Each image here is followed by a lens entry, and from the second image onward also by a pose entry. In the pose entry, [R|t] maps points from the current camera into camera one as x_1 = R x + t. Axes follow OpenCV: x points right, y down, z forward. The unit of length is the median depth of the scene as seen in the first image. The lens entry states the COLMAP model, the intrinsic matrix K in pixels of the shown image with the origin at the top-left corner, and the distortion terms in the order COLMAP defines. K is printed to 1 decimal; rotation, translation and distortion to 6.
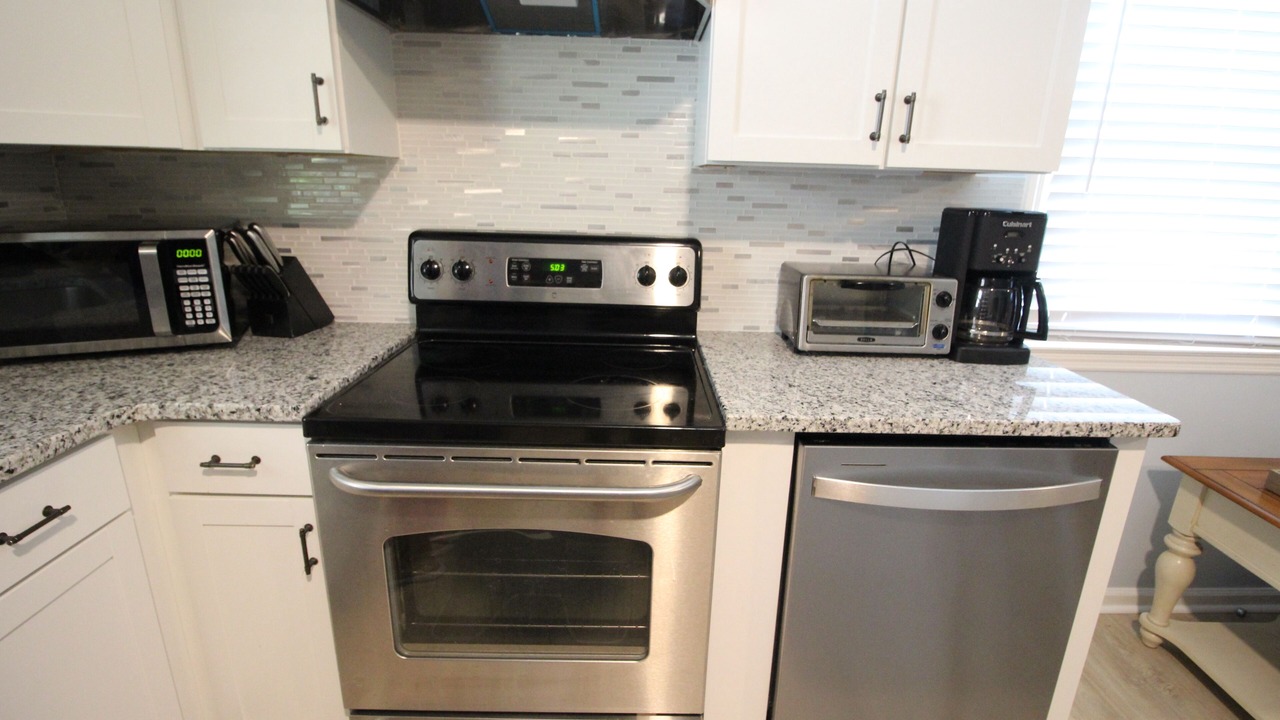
lens RADIAL K [[598.7, 0, 642.0], [0, 598.7, 355.2], [0, 0, 1]] dist [-0.020174, -0.002391]
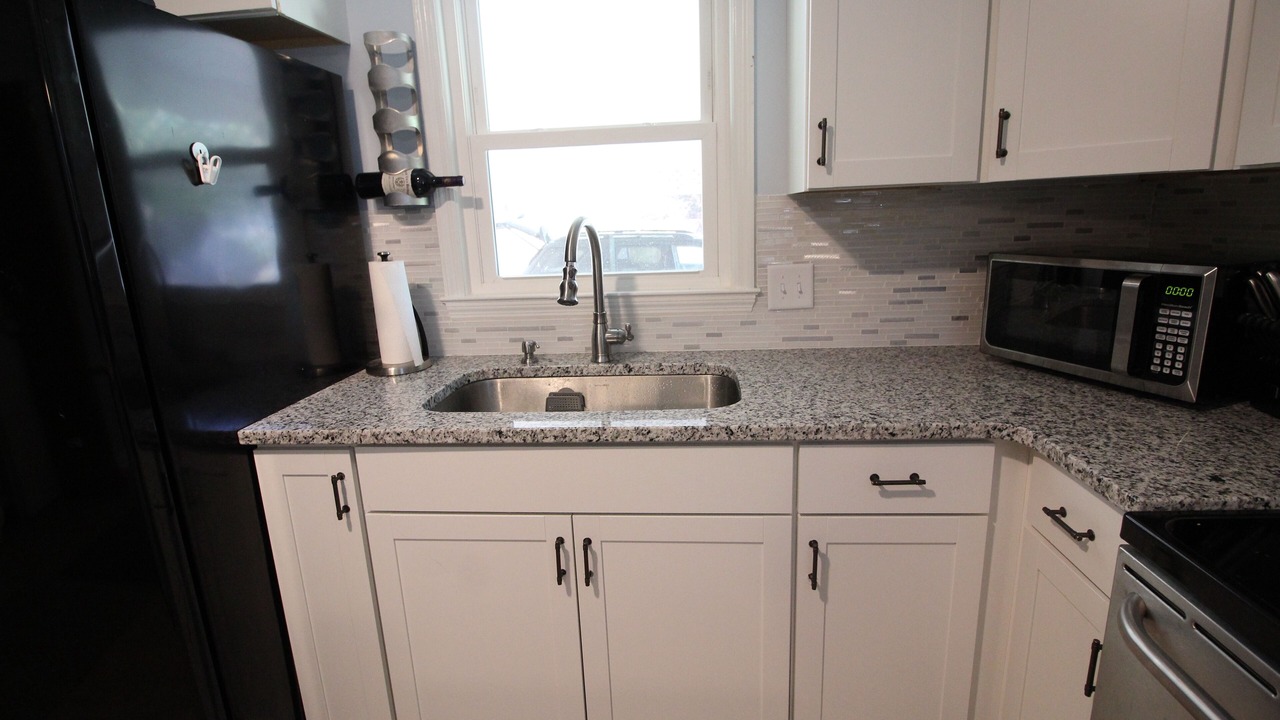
lens RADIAL K [[598.7, 0, 647.8], [0, 598.7, 354.7], [0, 0, 1]] dist [-0.020174, -0.002391]
pose [[-0.087580, 0.205499, -0.974731, 0.155689], [-0.243184, 0.944475, 0.220971, -0.088514], [0.966018, 0.256391, -0.032743, 0.312748]]
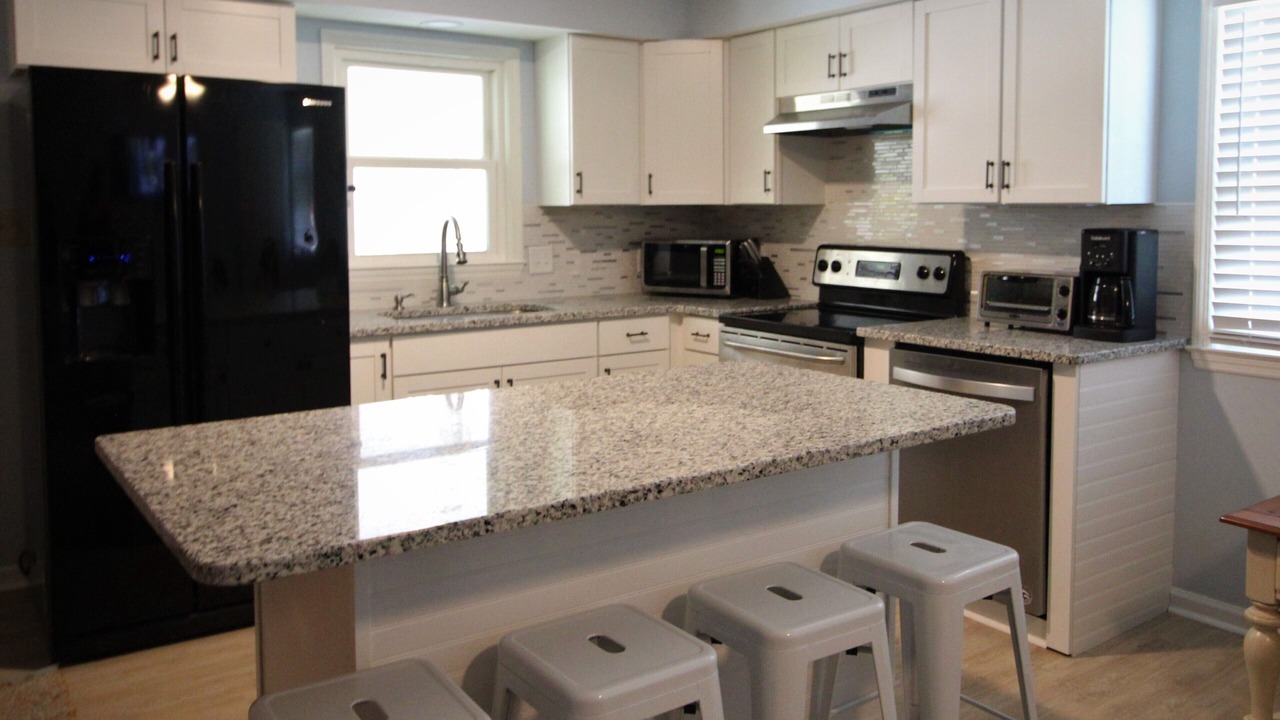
lens RADIAL K [[1019.8, 0, 640.3], [0, 1019.8, 359.9], [0, 0, 1]] dist [0.008273, -0.000944]
pose [[0.568570, 0.094962, -0.817135, 2.197187], [-0.213582, 0.976292, -0.035155, 0.417018], [0.794425, 0.194514, 0.575373, -1.323725]]
